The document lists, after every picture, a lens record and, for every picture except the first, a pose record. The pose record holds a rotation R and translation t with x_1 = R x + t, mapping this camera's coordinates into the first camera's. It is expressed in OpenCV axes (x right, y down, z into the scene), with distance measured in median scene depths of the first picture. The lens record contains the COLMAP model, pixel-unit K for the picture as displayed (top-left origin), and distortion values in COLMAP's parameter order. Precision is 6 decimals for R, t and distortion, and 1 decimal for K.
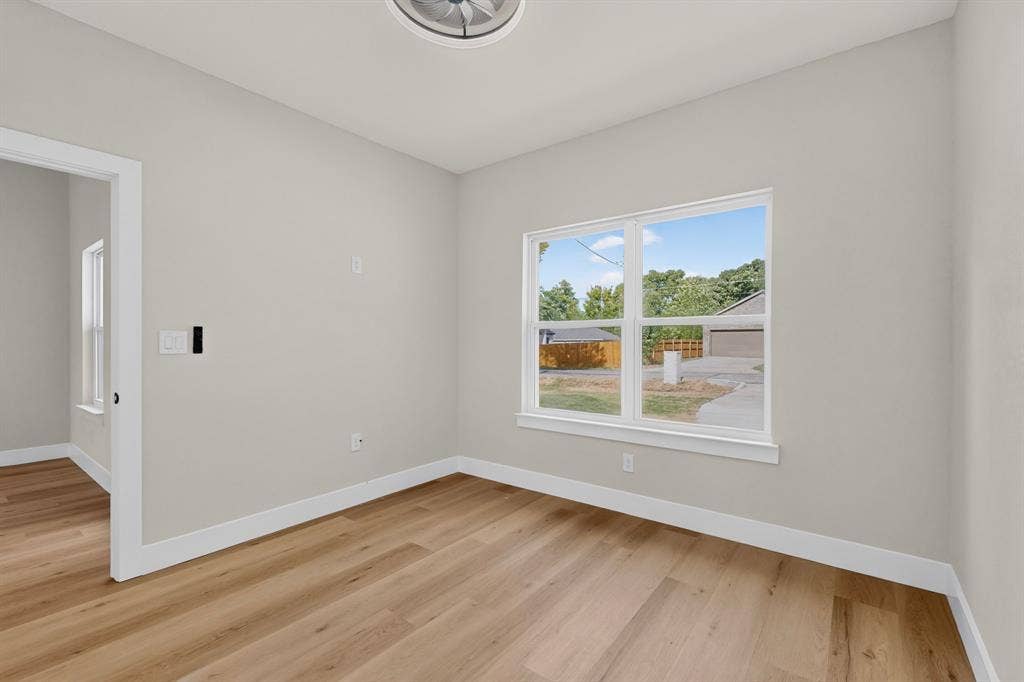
lens RADIAL K [[453.6, 0, 511.3], [0, 453.6, 341.3], [0, 0, 1]] dist [0.008894, -0.000246]
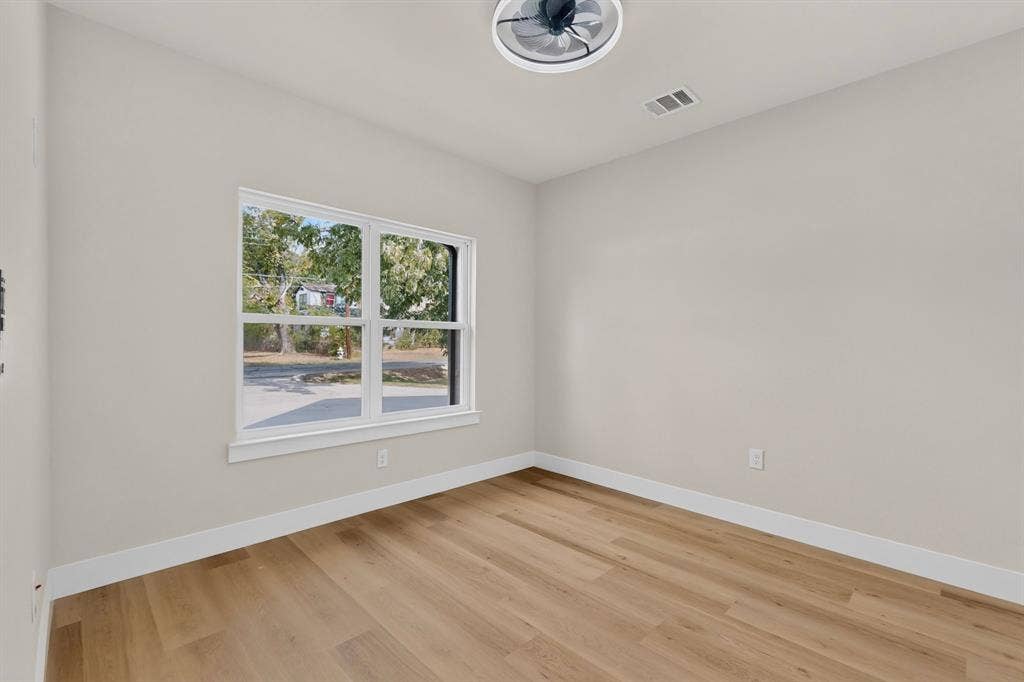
lens RADIAL K [[453.6, 0, 512.1], [0, 453.6, 341.6], [0, 0, 1]] dist [0.008894, -0.000246]
pose [[0.128019, -0.002133, 0.991769, -0.757308], [-0.008849, 0.999955, 0.003293, -0.006198], [-0.991732, -0.009197, 0.127995, 0.594618]]
